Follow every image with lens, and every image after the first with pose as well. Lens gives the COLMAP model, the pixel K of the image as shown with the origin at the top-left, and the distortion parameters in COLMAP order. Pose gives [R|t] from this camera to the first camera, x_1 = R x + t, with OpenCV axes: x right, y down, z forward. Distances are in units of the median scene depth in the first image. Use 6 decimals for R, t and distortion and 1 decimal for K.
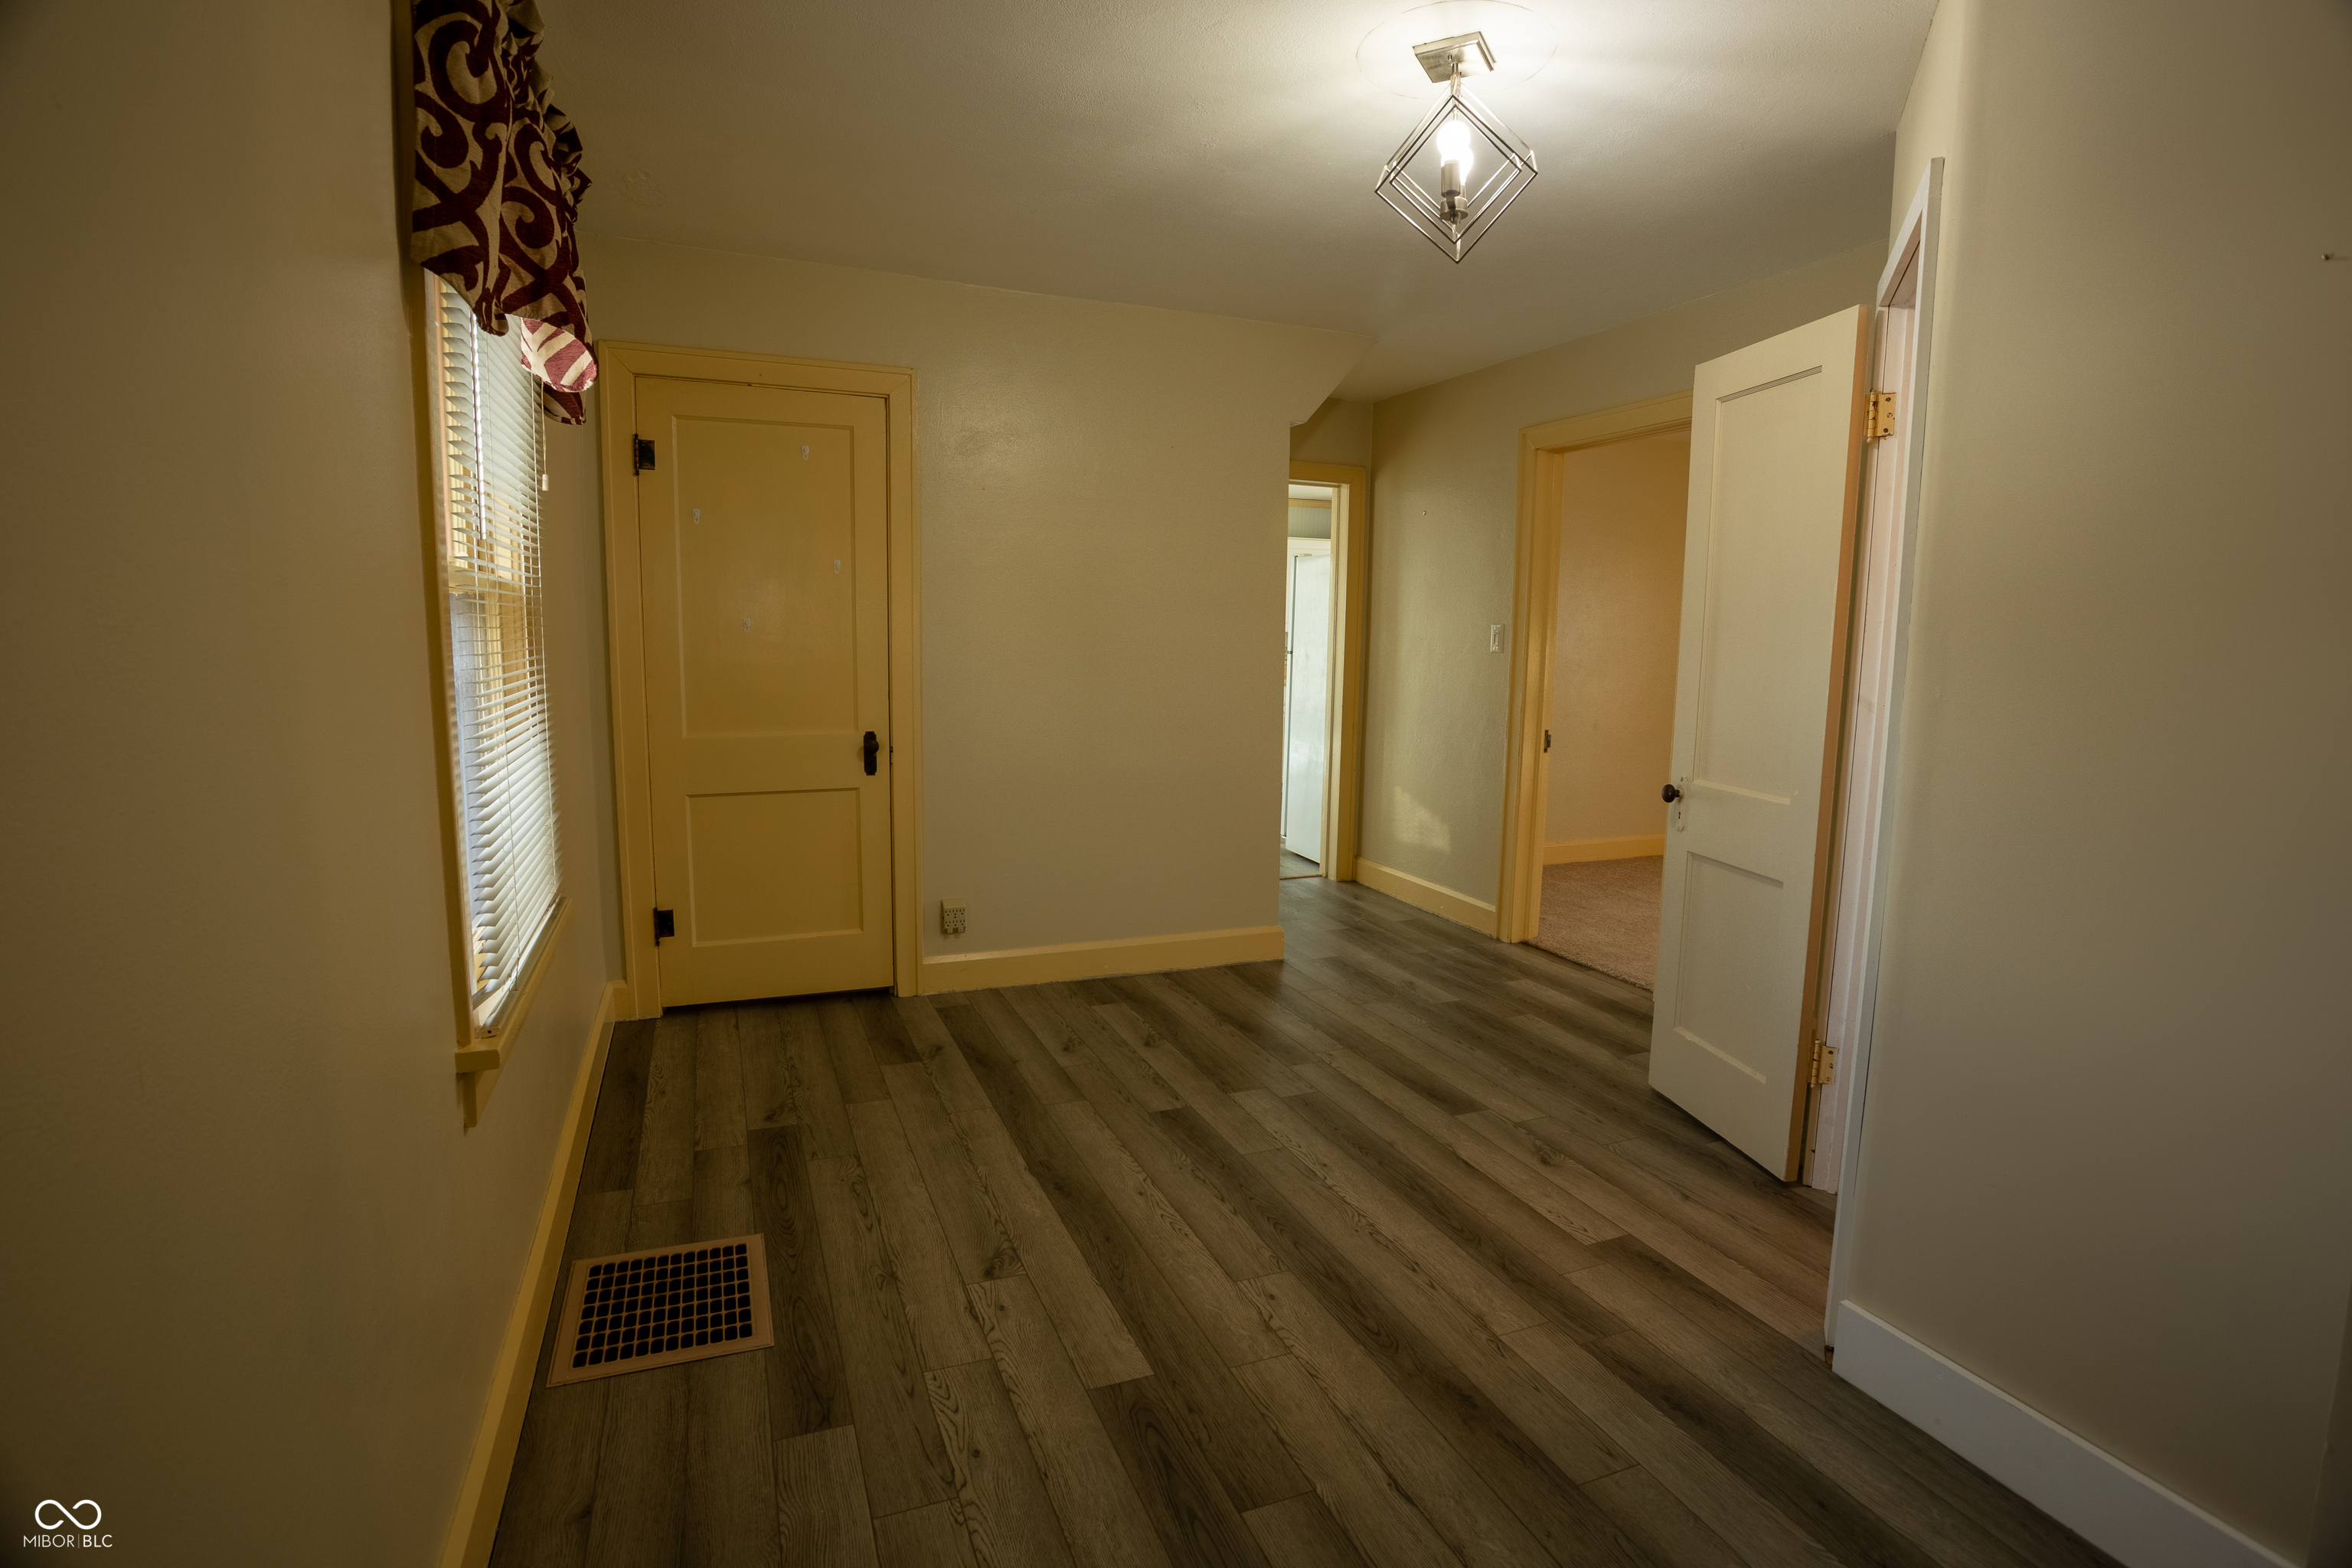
lens RADIAL K [[1177.7, 0, 1176.0], [0, 1177.7, 784.0], [0, 0, 1]] dist [-0.030915, 0.000576]
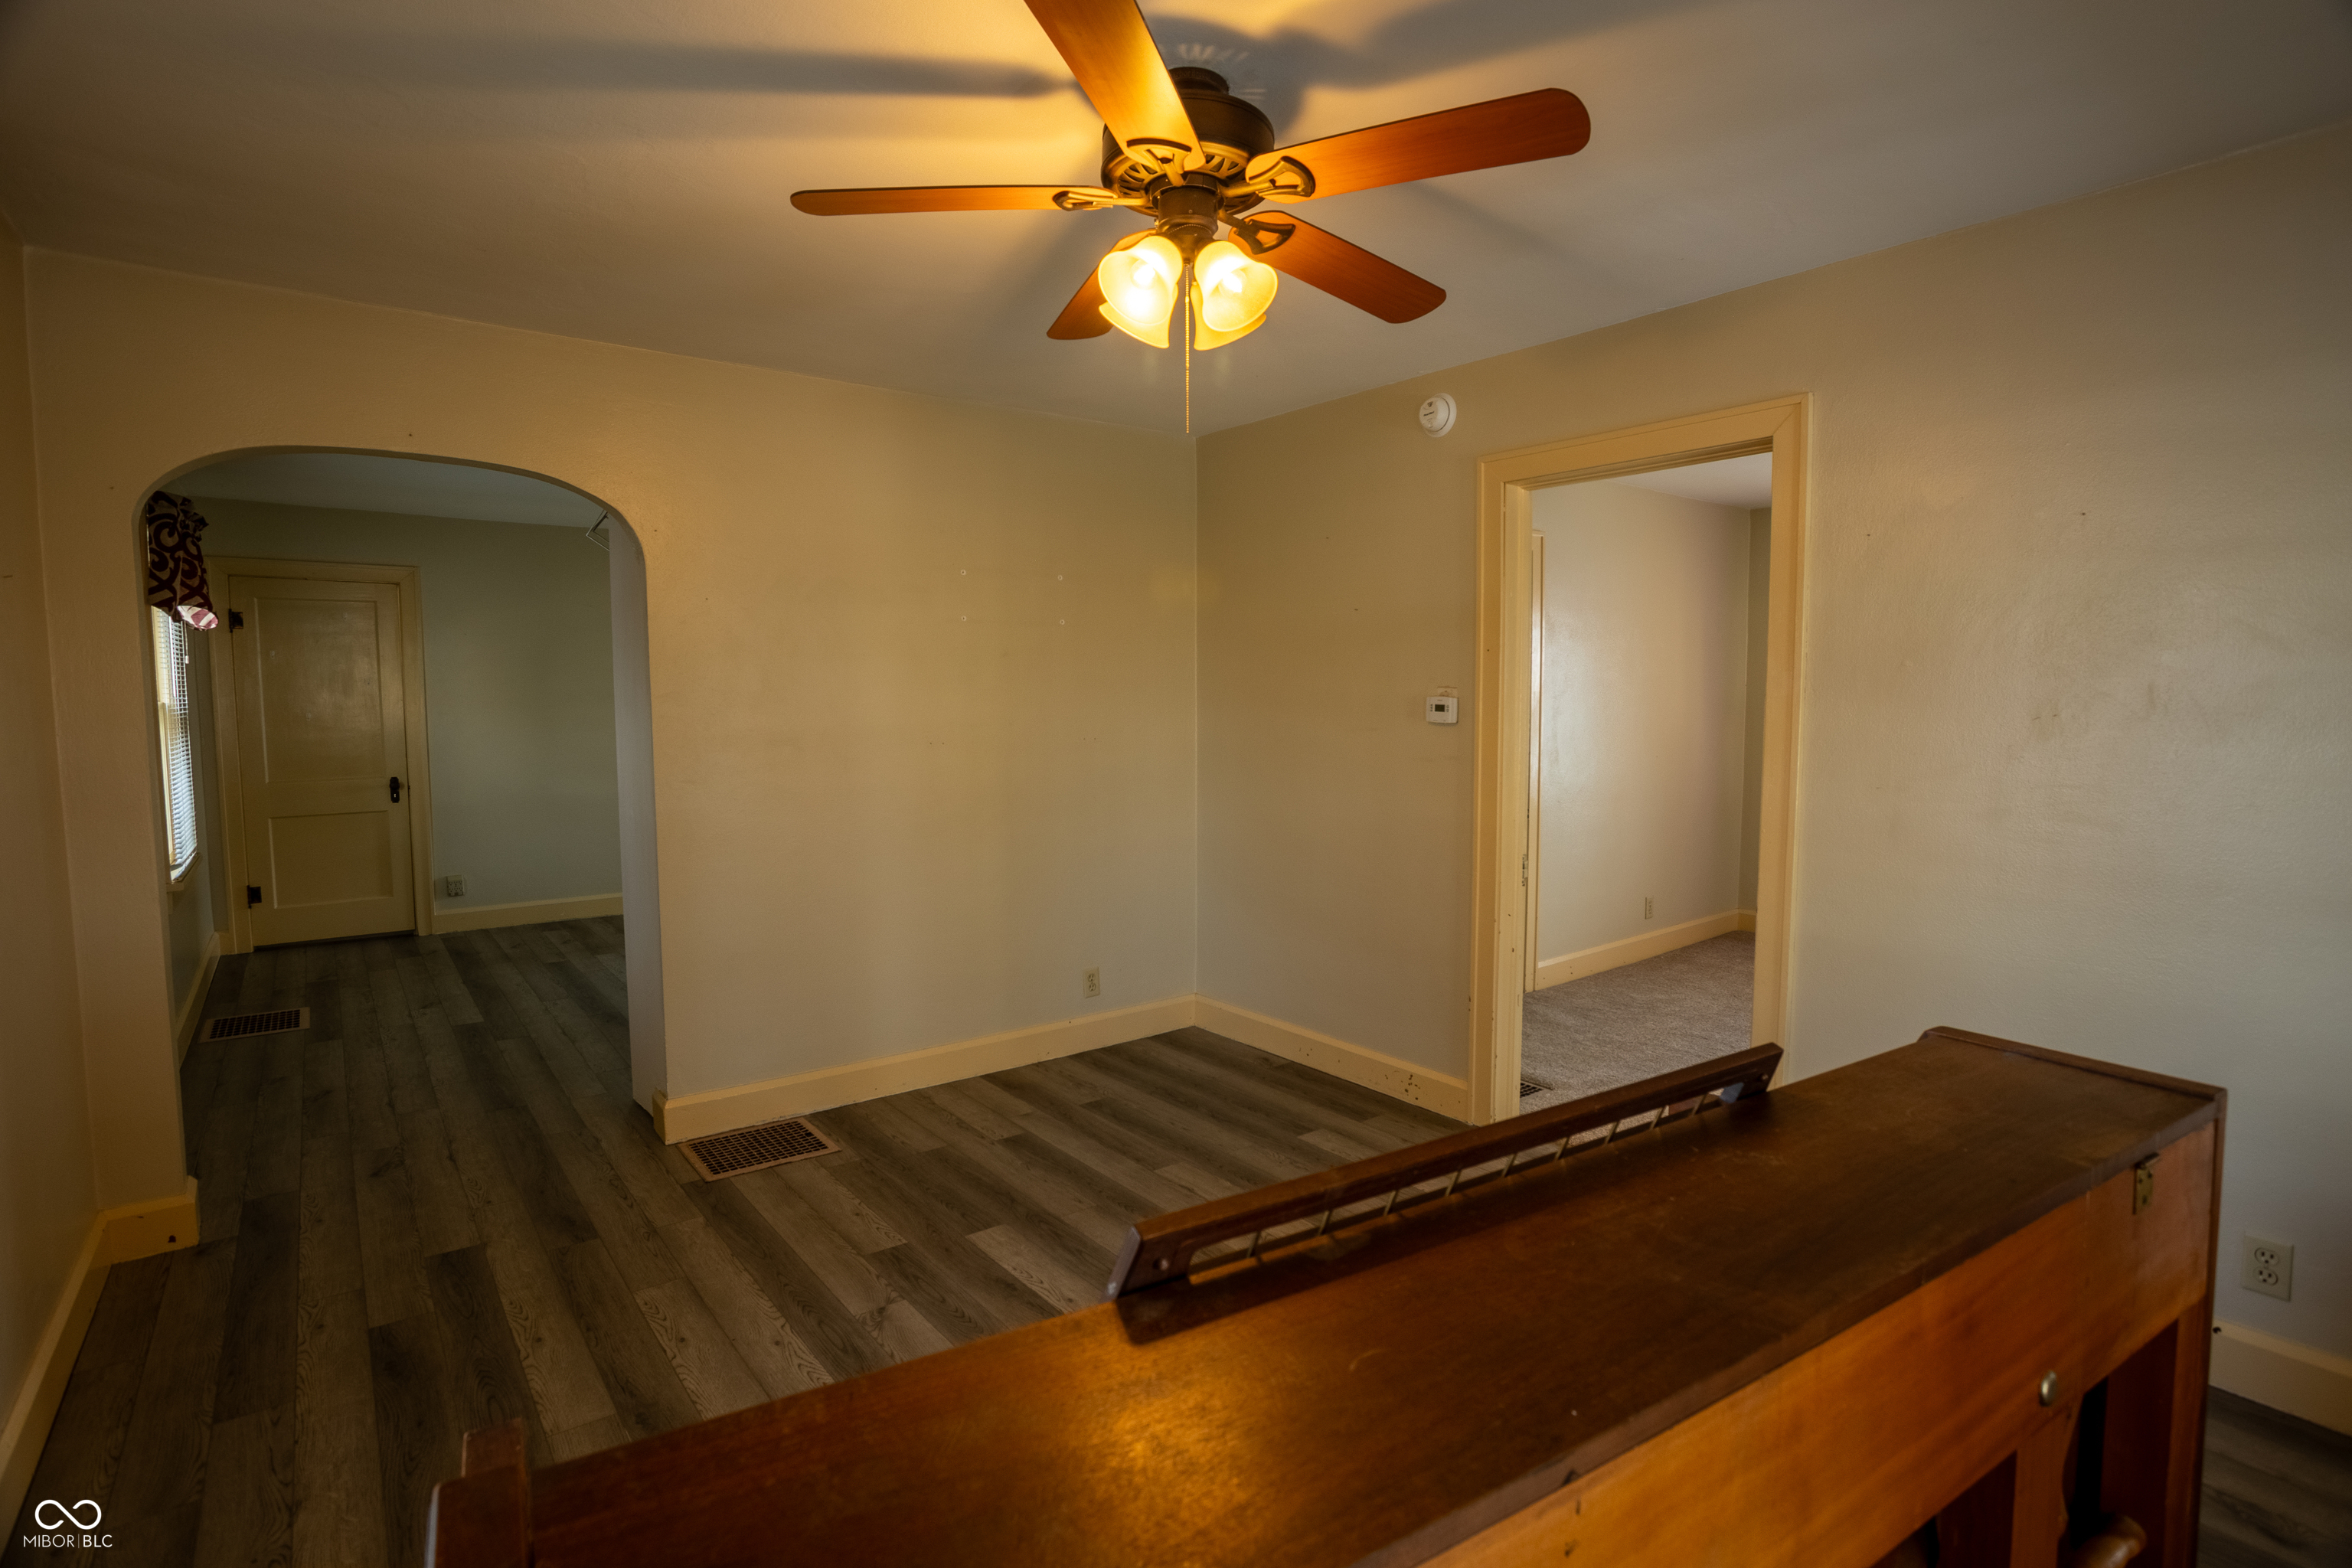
lens RADIAL K [[1229.4, 0, 1176.0], [0, 1229.4, 784.0], [0, 0, 1]] dist [0.003209, -0.000308]
pose [[0.972341, -0.039276, 0.230239, 0.539125], [0.051356, 0.997588, -0.046708, 0.133879], [-0.227849, 0.057240, 0.972013, -1.236920]]
